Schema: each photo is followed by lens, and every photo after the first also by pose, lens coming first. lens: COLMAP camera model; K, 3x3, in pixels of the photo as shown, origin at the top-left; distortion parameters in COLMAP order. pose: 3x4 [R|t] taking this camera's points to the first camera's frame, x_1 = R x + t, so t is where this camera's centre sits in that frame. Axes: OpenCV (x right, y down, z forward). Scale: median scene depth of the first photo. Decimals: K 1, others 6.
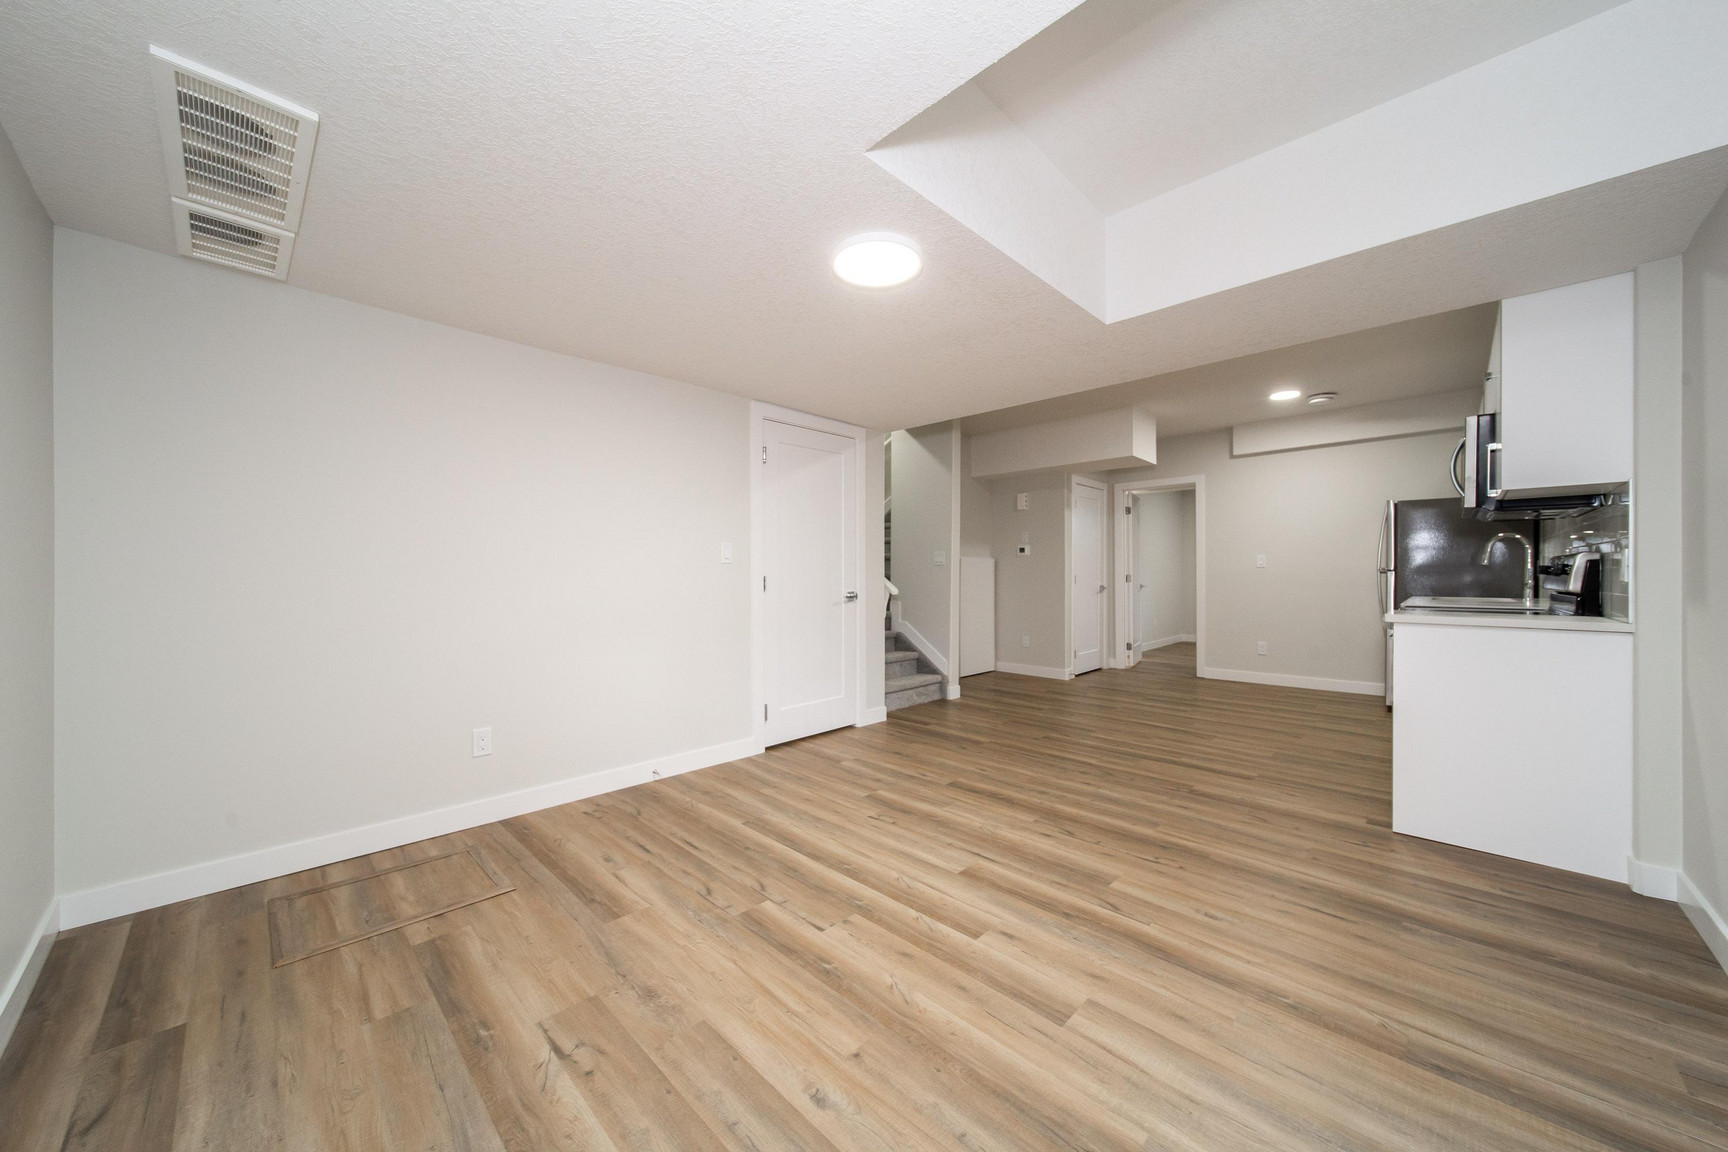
lens RADIAL K [[609.3, 0, 861.7], [0, 609.3, 576.9], [0, 0, 1]] dist [0.003049, -0.000299]
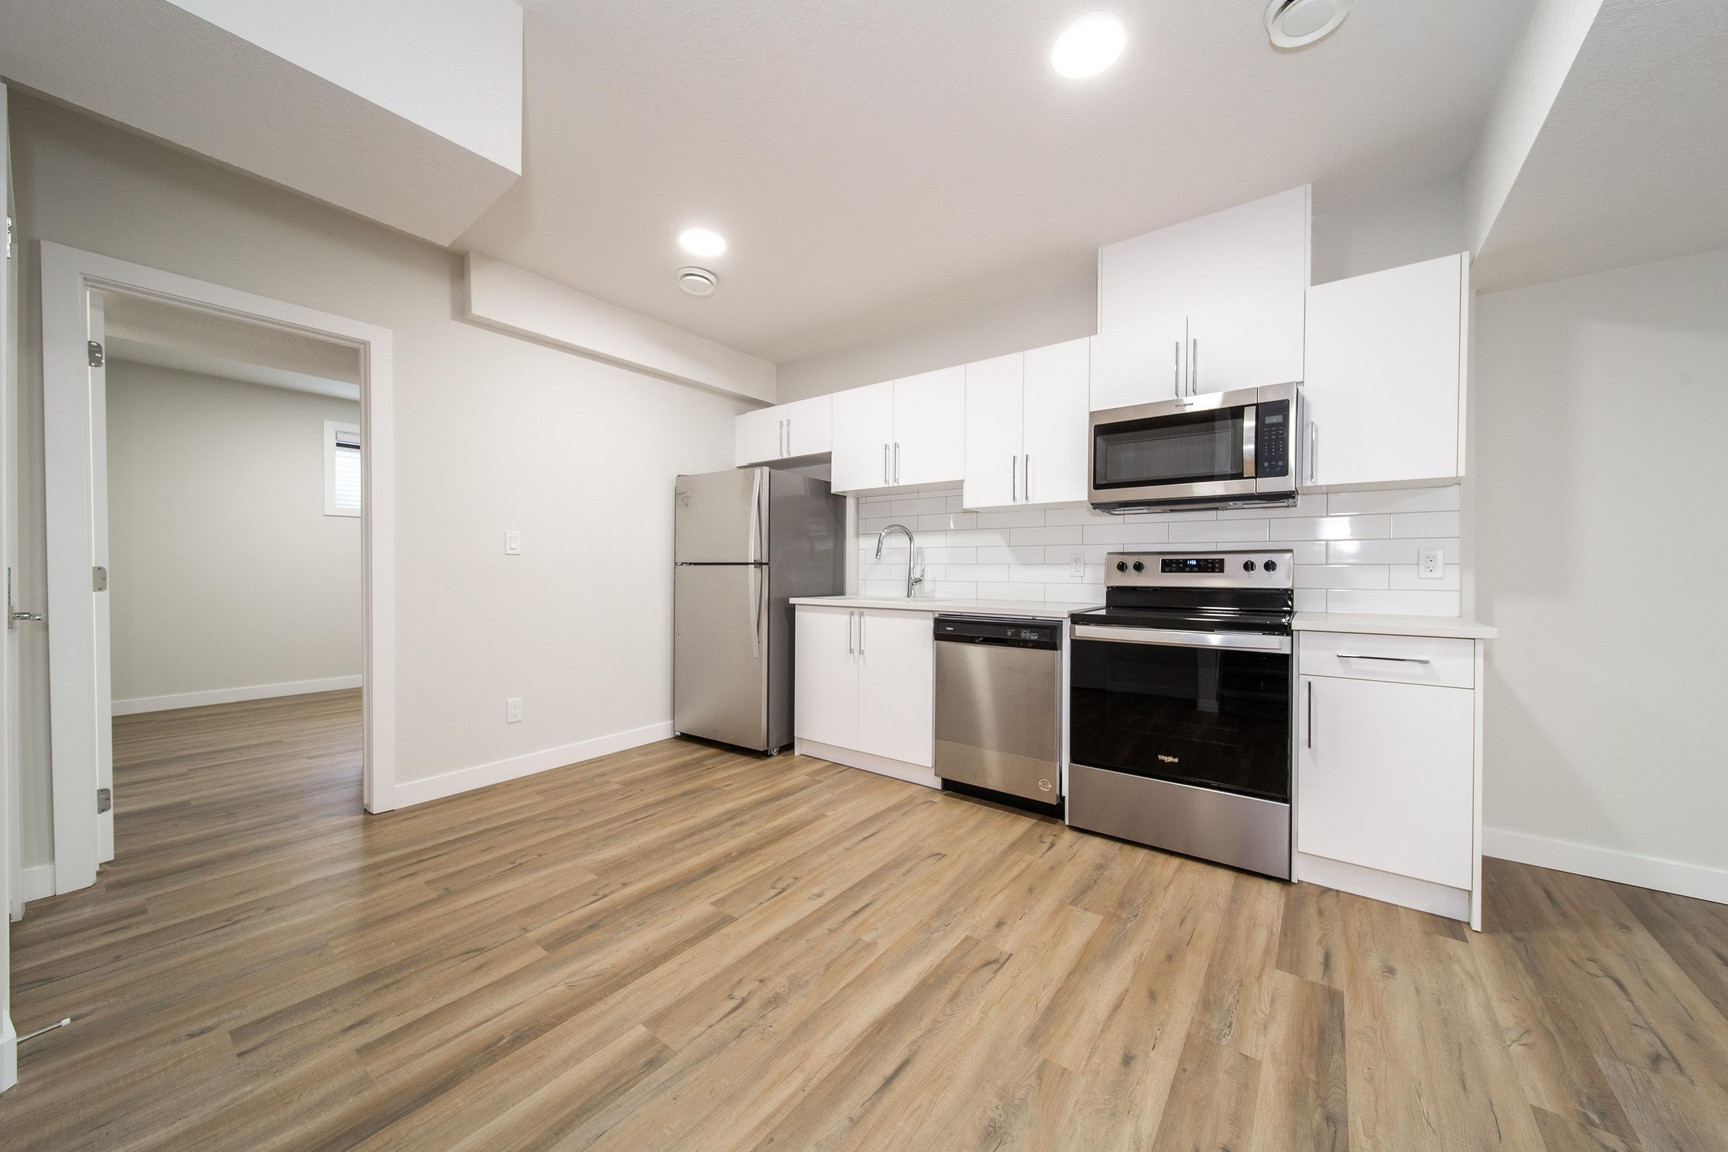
lens RADIAL K [[609.3, 0, 858.1], [0, 609.3, 574.3], [0, 0, 1]] dist [0.003049, -0.000299]
pose [[-0.117743, -0.006806, 0.993021, 0.182265], [0.000282, 0.999976, 0.006887, -0.003403], [-0.993044, 0.001091, -0.117738, 1.303442]]
